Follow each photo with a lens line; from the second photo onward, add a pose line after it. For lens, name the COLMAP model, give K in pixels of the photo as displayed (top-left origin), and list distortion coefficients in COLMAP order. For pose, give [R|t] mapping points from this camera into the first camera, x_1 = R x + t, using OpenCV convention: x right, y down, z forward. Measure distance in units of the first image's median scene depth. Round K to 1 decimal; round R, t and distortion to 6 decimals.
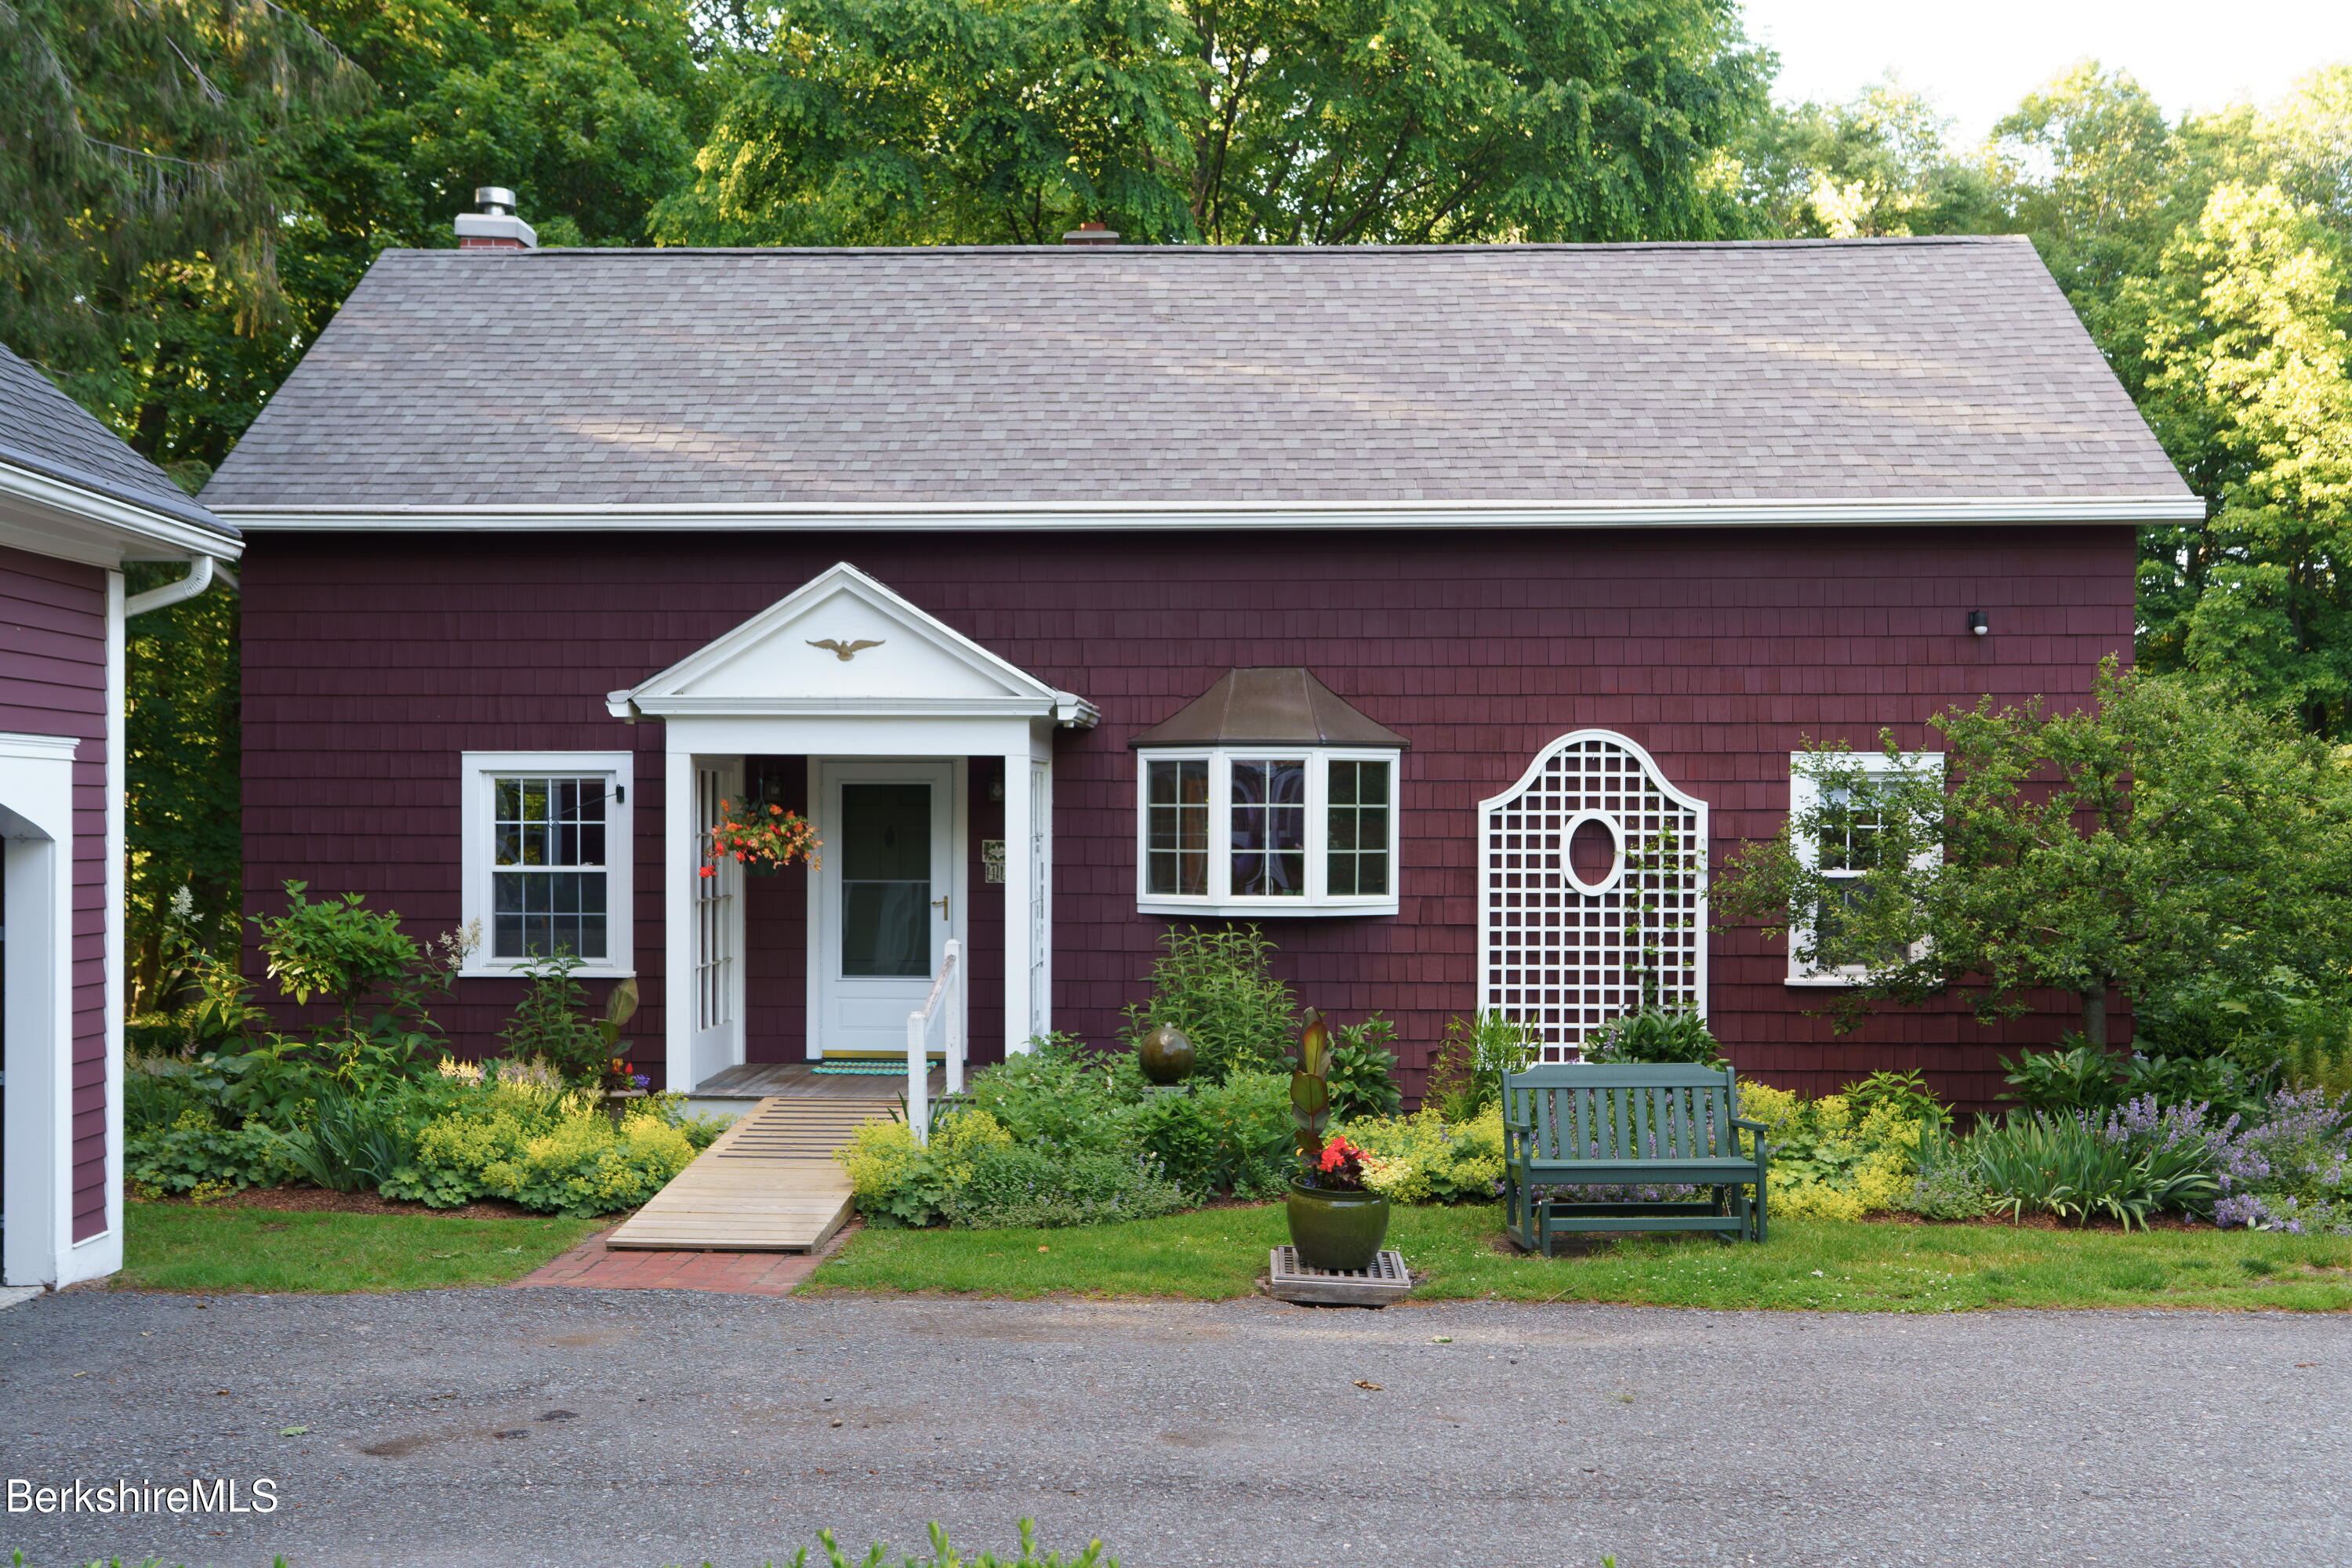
lens RADIAL K [[2280.1, 0, 1176.0], [0, 2280.1, 784.0], [0, 0, 1]] dist [-0.008245, -0.007074]
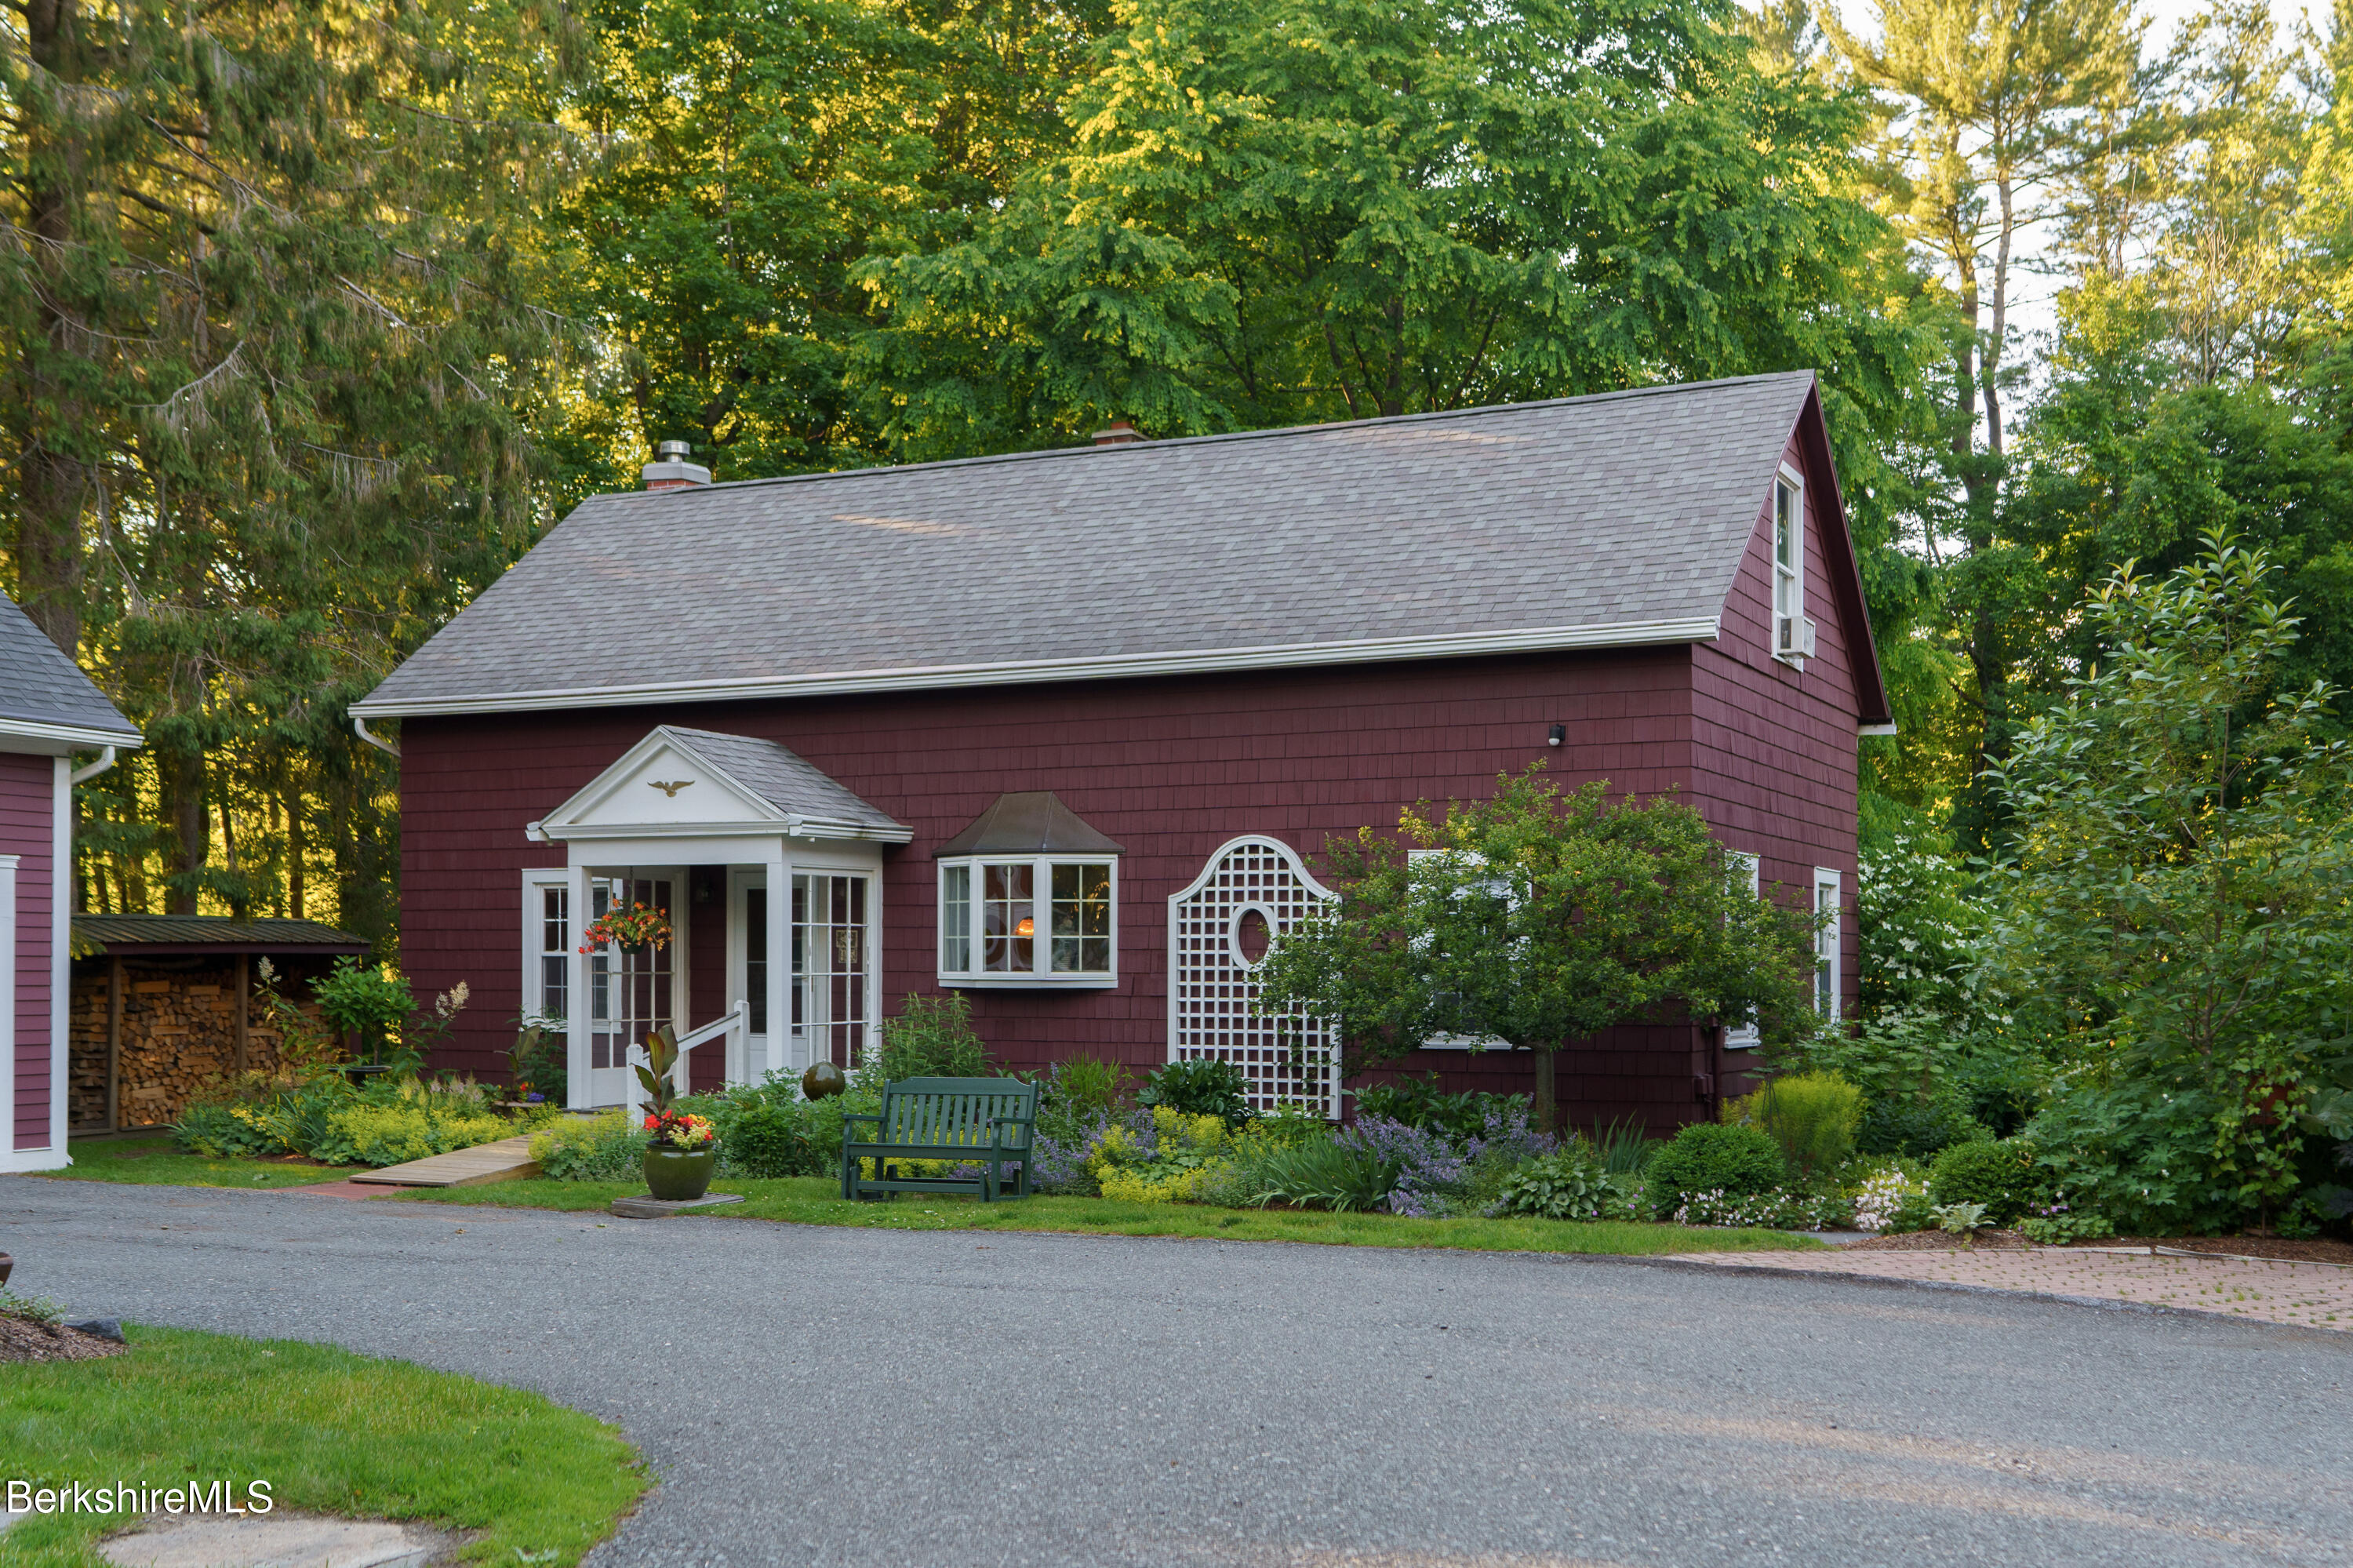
lens RADIAL K [[2468.4, 0, 1175.1], [0, 2468.4, 860.1], [0, 0, 1]] dist [-0.003499, -0.010985]
pose [[0.914645, -0.017719, -0.403869, 0.676297], [0.006618, 0.999561, -0.028864, 0.027037], [0.404204, 0.023728, 0.914361, -0.220478]]
